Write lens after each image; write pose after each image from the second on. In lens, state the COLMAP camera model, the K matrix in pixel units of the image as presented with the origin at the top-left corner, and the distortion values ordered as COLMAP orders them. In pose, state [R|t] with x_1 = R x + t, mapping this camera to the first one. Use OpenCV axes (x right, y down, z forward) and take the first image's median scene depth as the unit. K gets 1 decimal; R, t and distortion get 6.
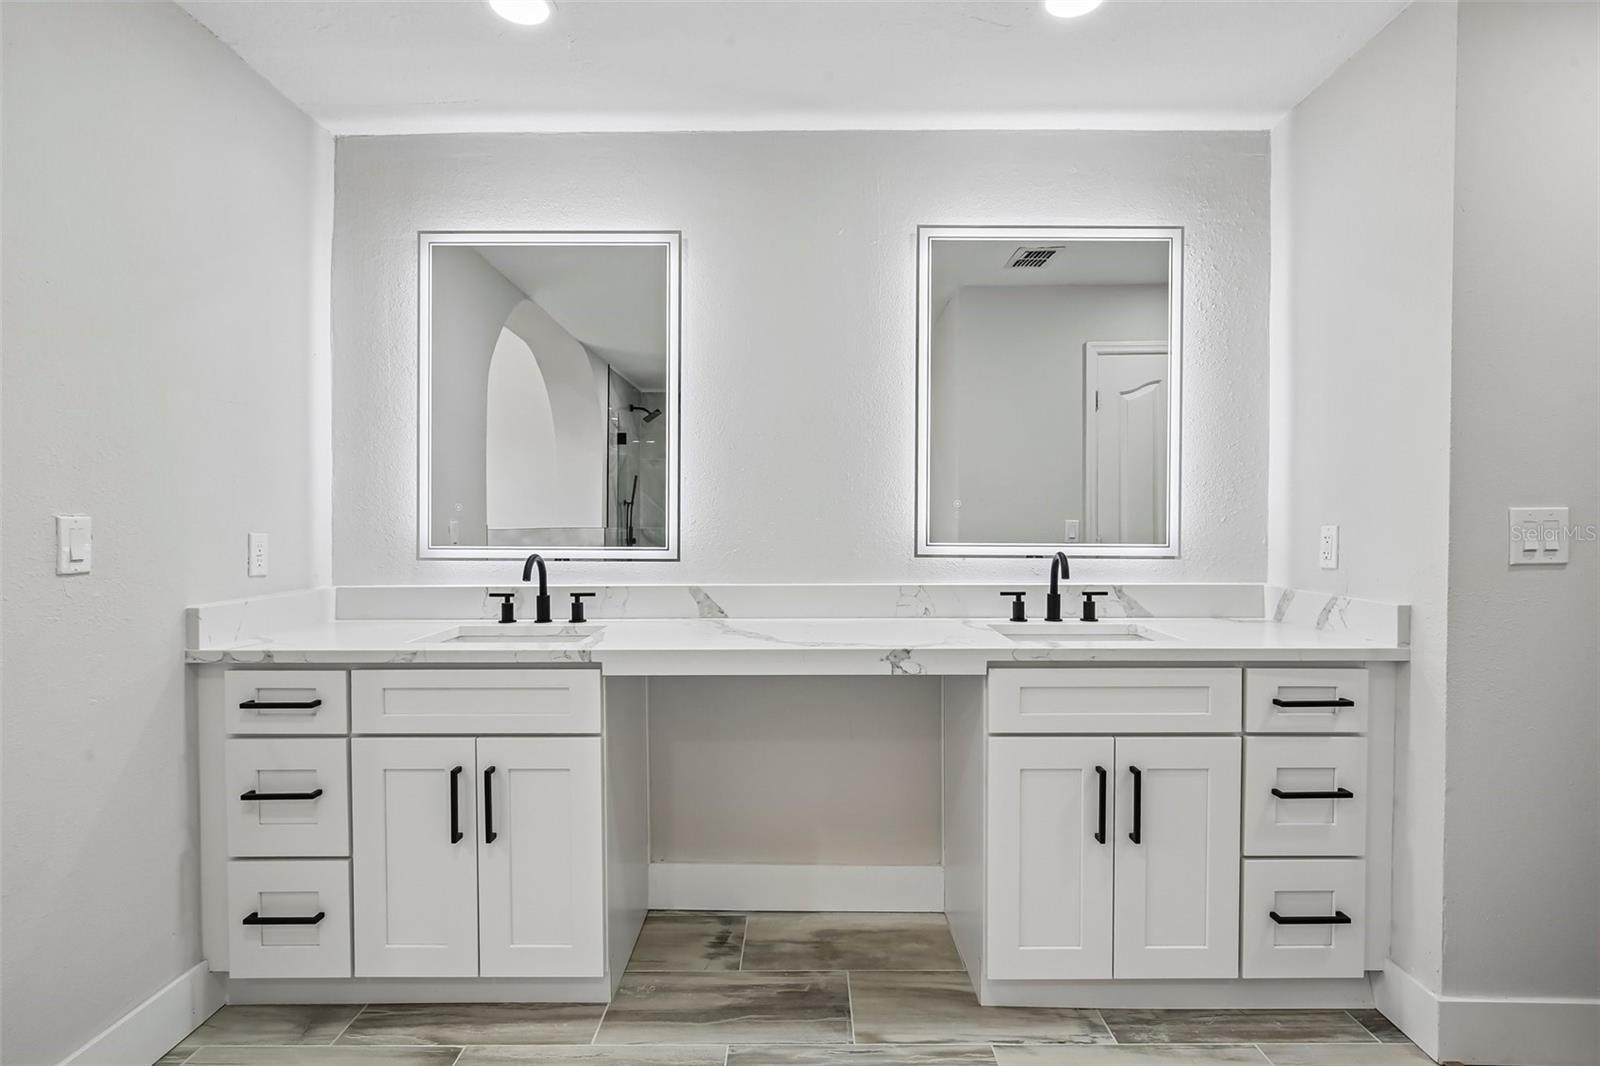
lens RADIAL K [[779.9, 0, 812.1], [0, 779.9, 526.5], [0, 0, 1]] dist [-0.001966, 0.000072]
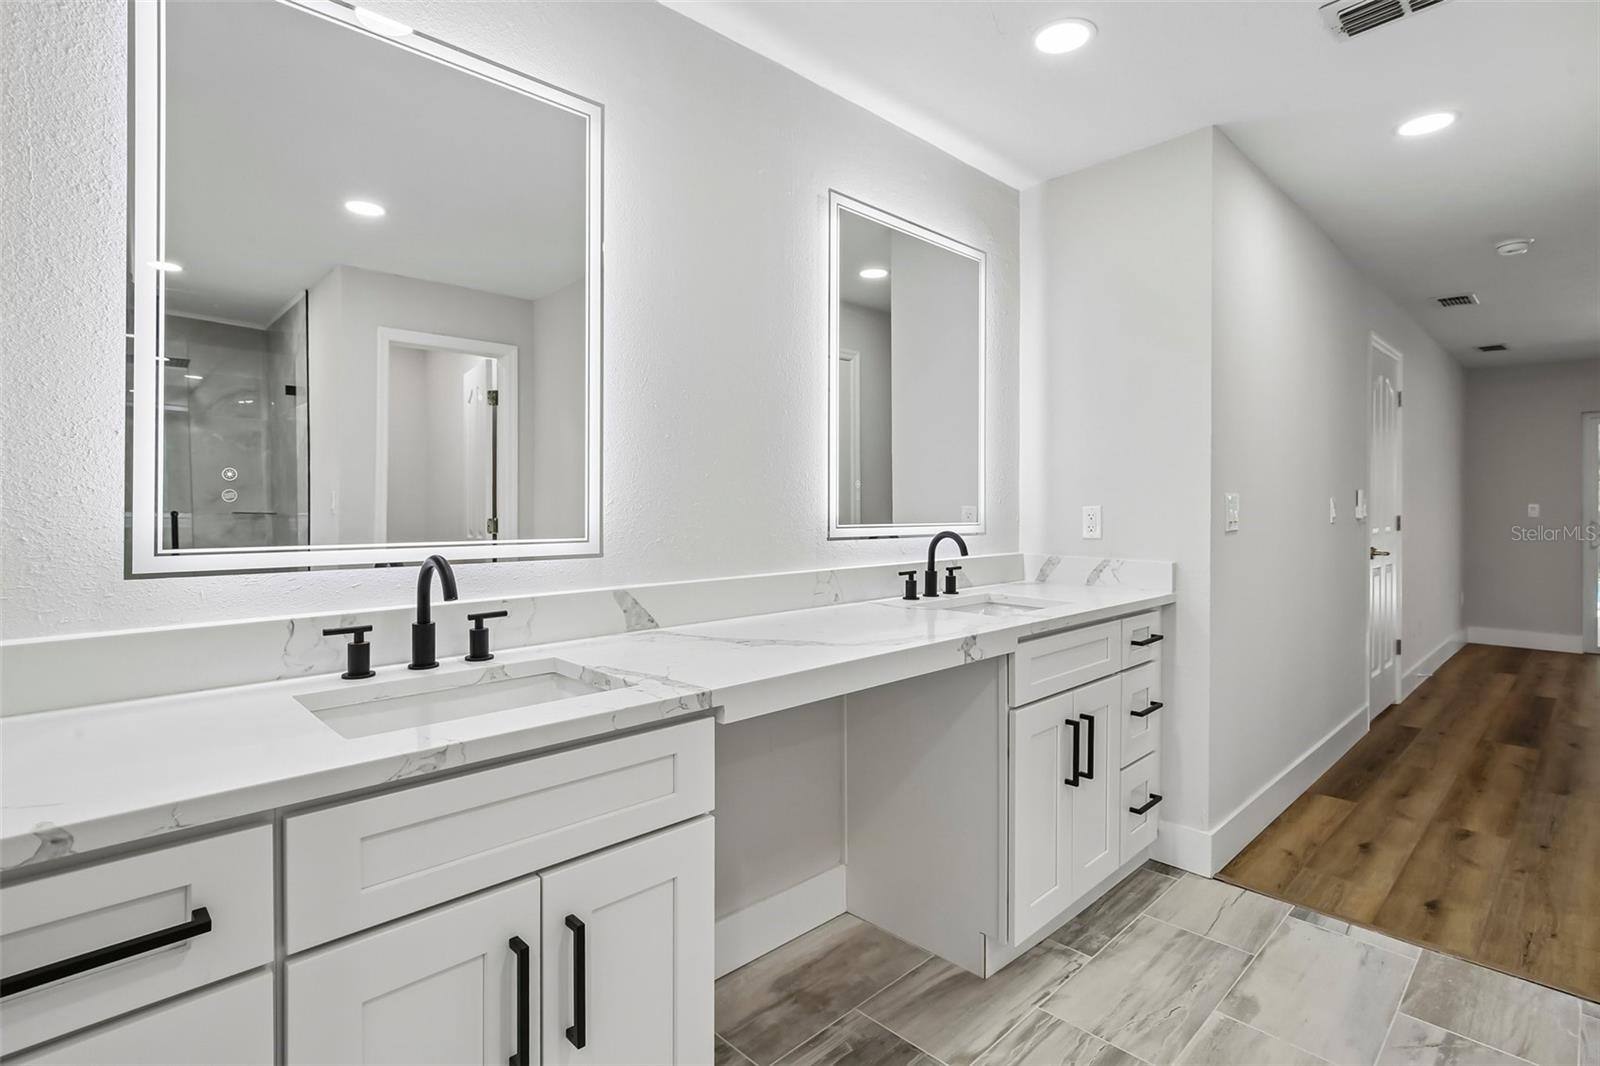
lens RADIAL K [[779.9, 0, 778.7], [0, 779.9, 499.7], [0, 0, 1]] dist [-0.001966, 0.000072]
pose [[0.721966, 0.004429, 0.691915, -0.594787], [0.002968, 0.999950, -0.009498, -0.001030], [-0.691922, 0.008911, 0.721917, 0.389849]]
